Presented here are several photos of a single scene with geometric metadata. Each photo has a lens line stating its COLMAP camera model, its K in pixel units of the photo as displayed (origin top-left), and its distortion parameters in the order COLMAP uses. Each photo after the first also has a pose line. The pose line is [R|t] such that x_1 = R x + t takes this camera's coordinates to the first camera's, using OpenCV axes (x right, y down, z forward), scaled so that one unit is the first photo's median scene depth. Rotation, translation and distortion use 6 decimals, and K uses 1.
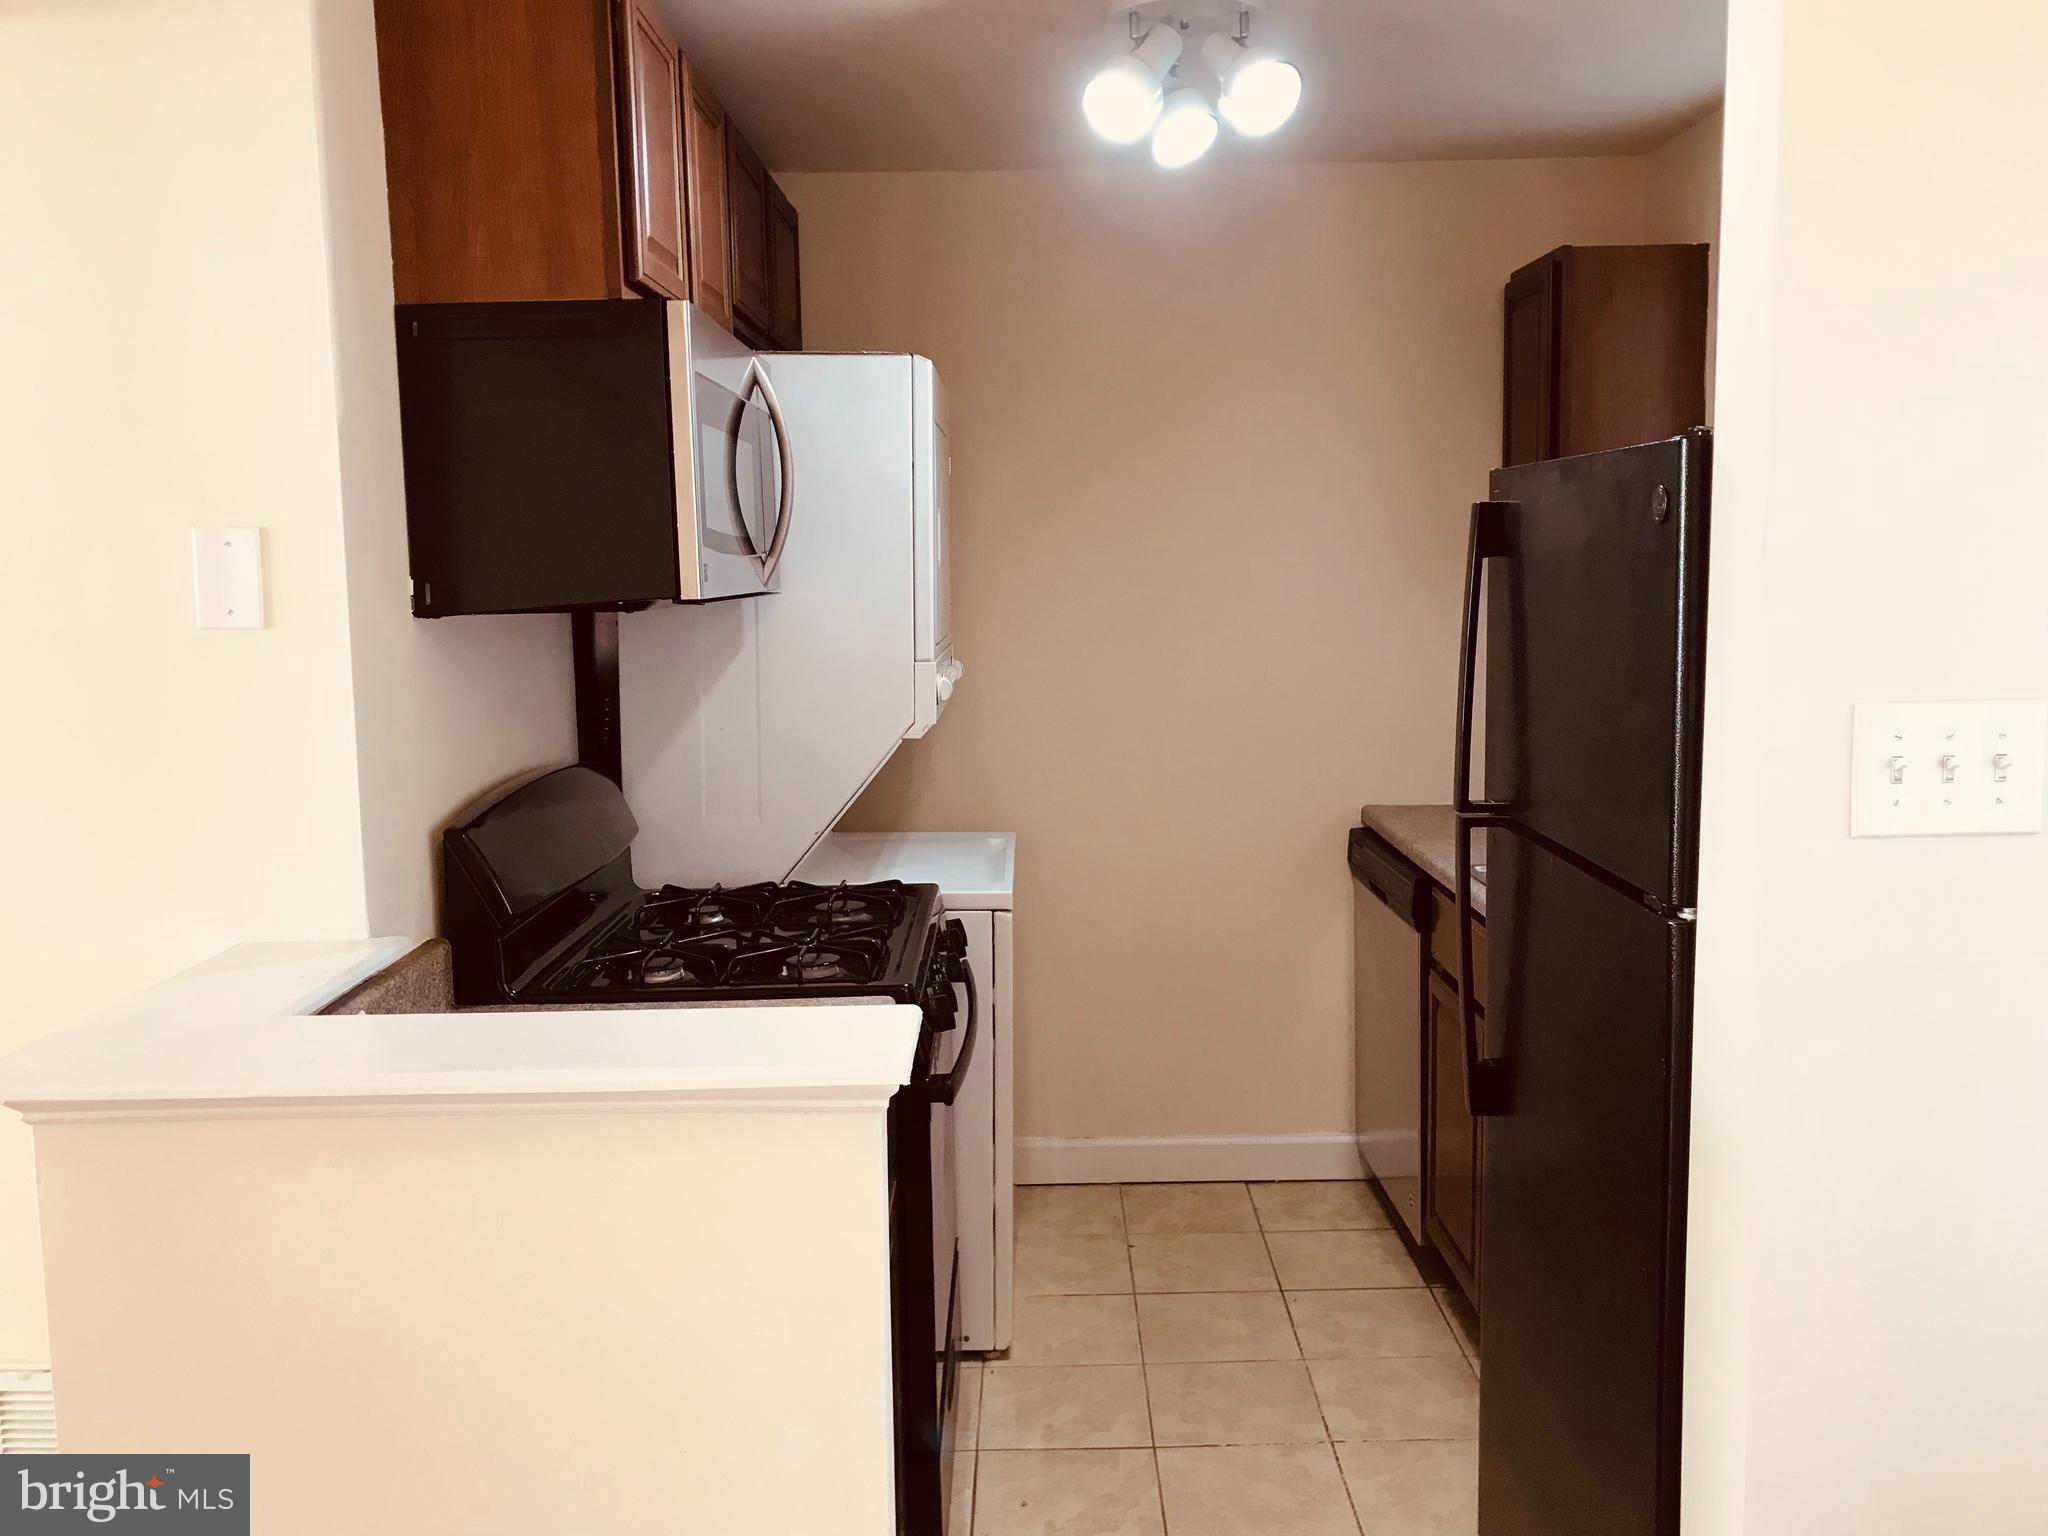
lens RADIAL K [[1685.5, 0, 1040.5], [0, 1685.5, 719.4], [0, 0, 1]] dist [0.186541, -0.298851]
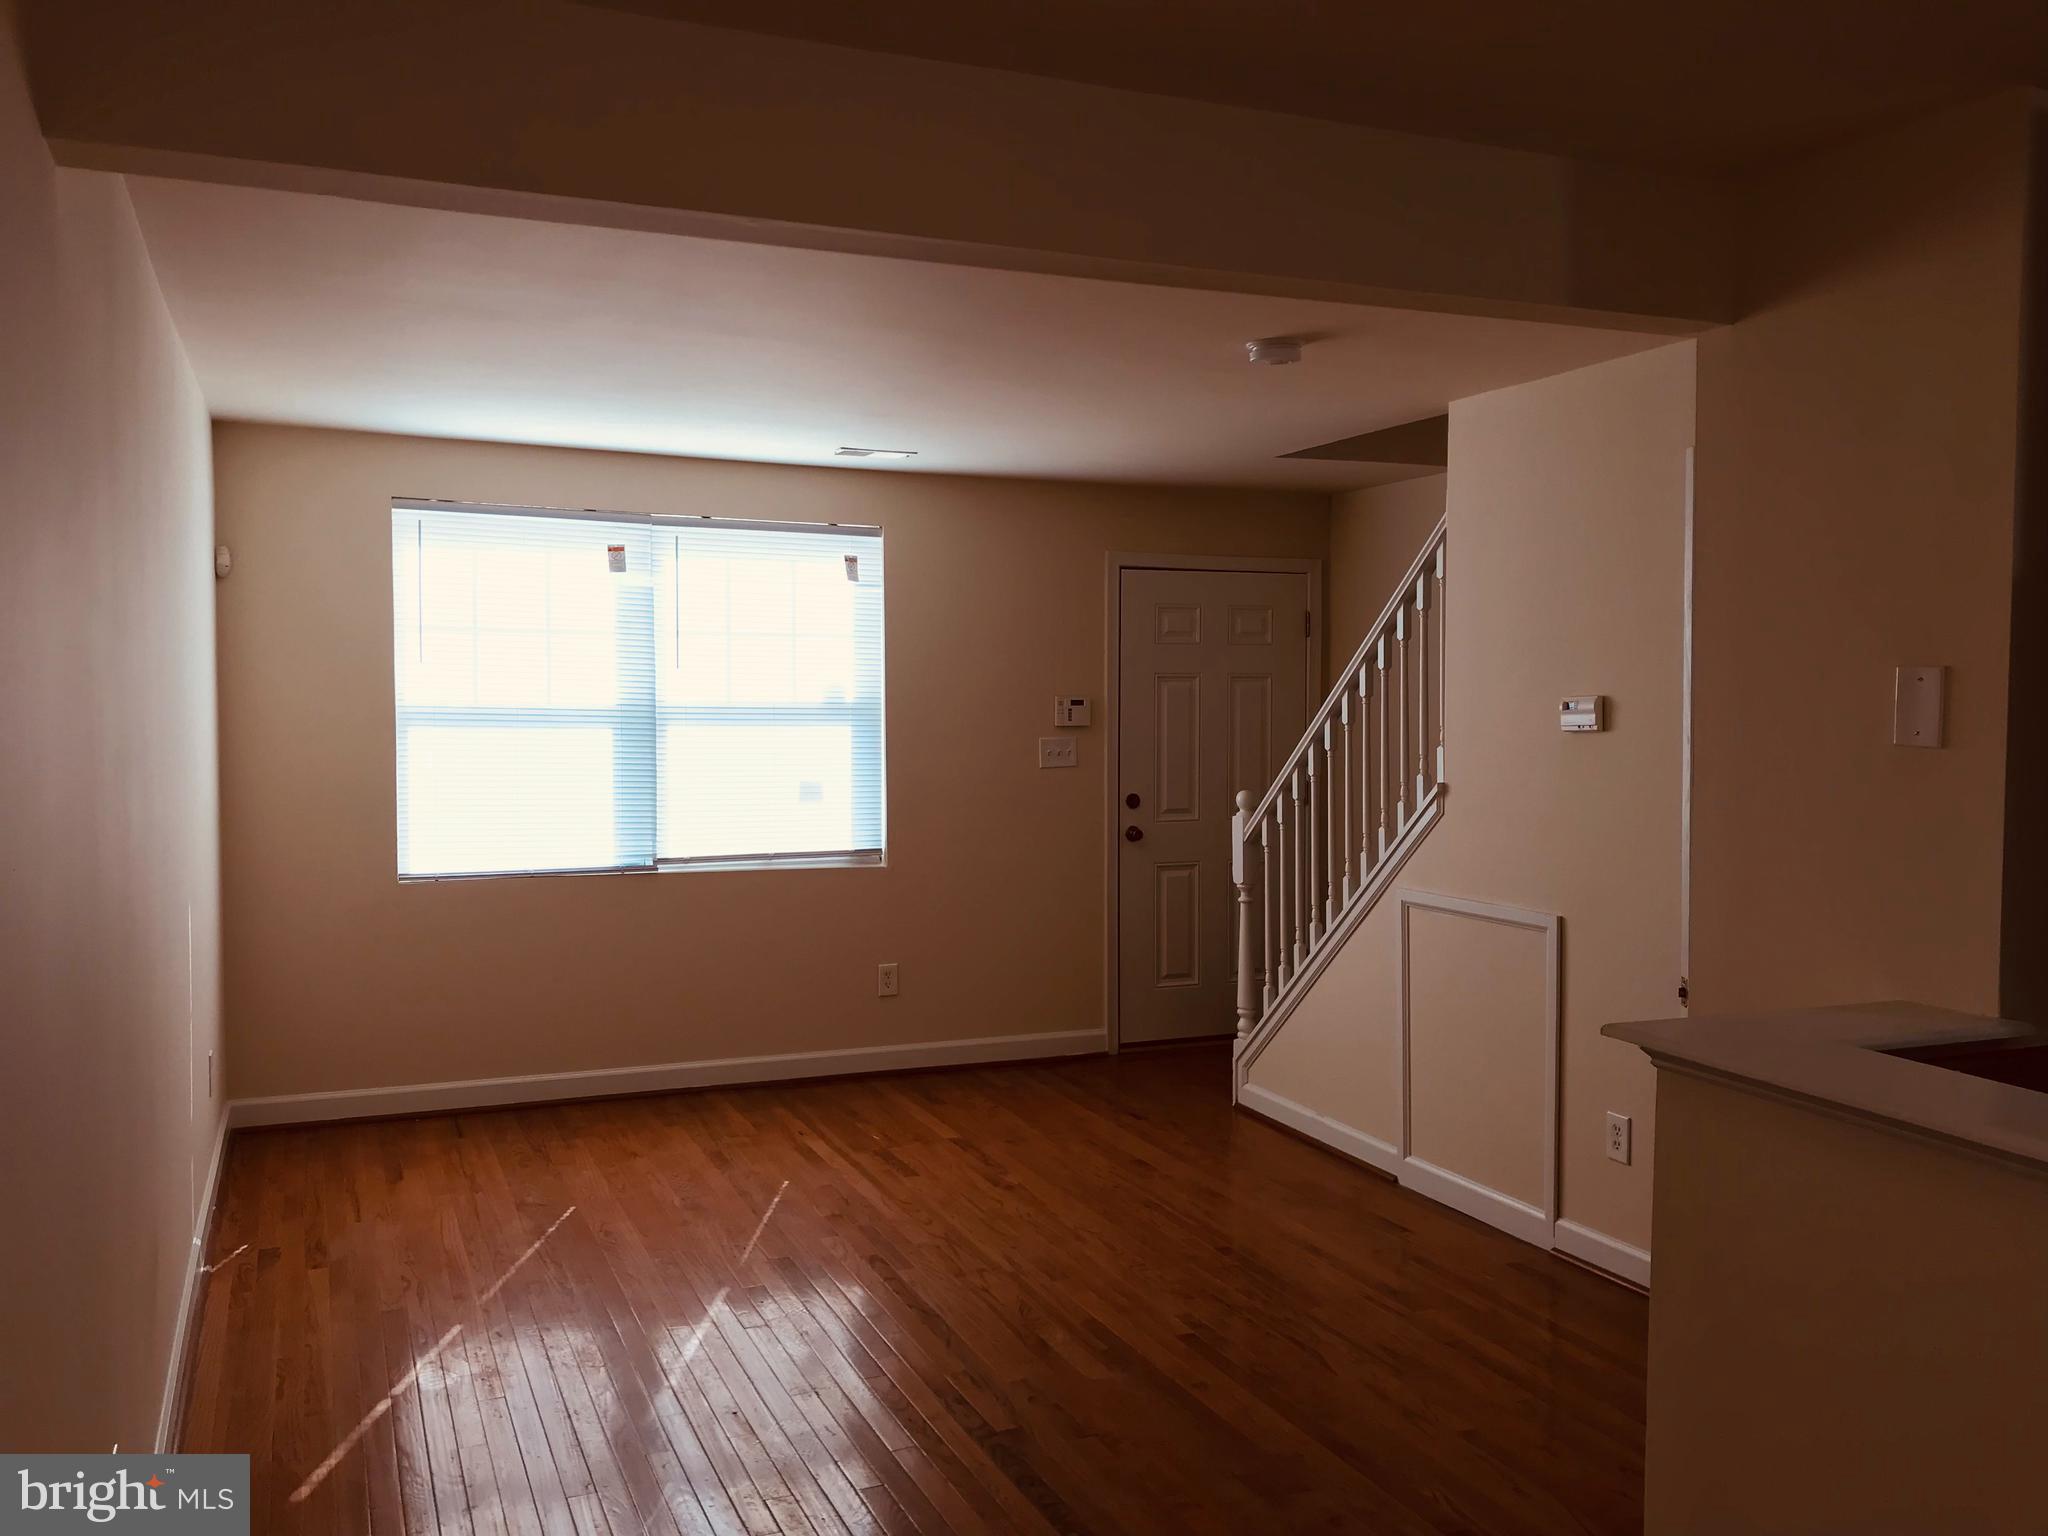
lens RADIAL K [[1676.1, 0, 1034.1], [0, 1676.1, 745.5], [0, 0, 1]] dist [0.055158, -0.091619]
pose [[0.397202, 0.059246, -0.915817, 0.285977], [-0.100455, 0.994725, 0.020782, -0.009912], [0.912217, 0.083743, 0.401058, -0.056043]]
